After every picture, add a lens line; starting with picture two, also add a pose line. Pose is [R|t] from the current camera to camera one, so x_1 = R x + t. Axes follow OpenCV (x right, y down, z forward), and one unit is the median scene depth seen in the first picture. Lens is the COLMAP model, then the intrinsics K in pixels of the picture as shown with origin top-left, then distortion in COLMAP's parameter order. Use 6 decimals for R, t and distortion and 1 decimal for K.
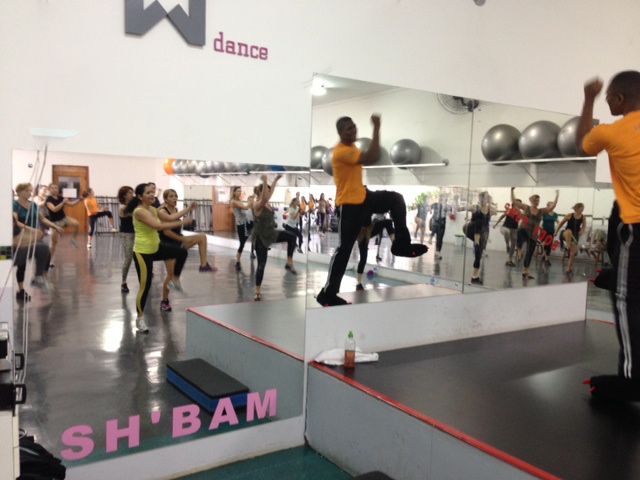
lens RADIAL K [[601.8, 0, 320.0], [0, 601.8, 240.0], [0, 0, 1]] dist [0.002738, -0.002464]
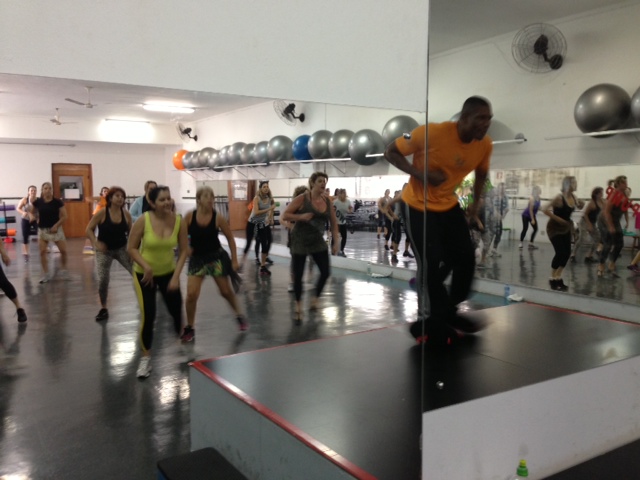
lens RADIAL K [[604.9, 0, 320.0], [0, 604.9, 240.0], [0, 0, 1]] dist [-0.000342, -0.002179]
pose [[0.999062, -0.031661, -0.029542, -0.018715], [0.031998, 0.999427, 0.011017, -0.007259], [0.029176, -0.011952, 0.999503, 0.110553]]
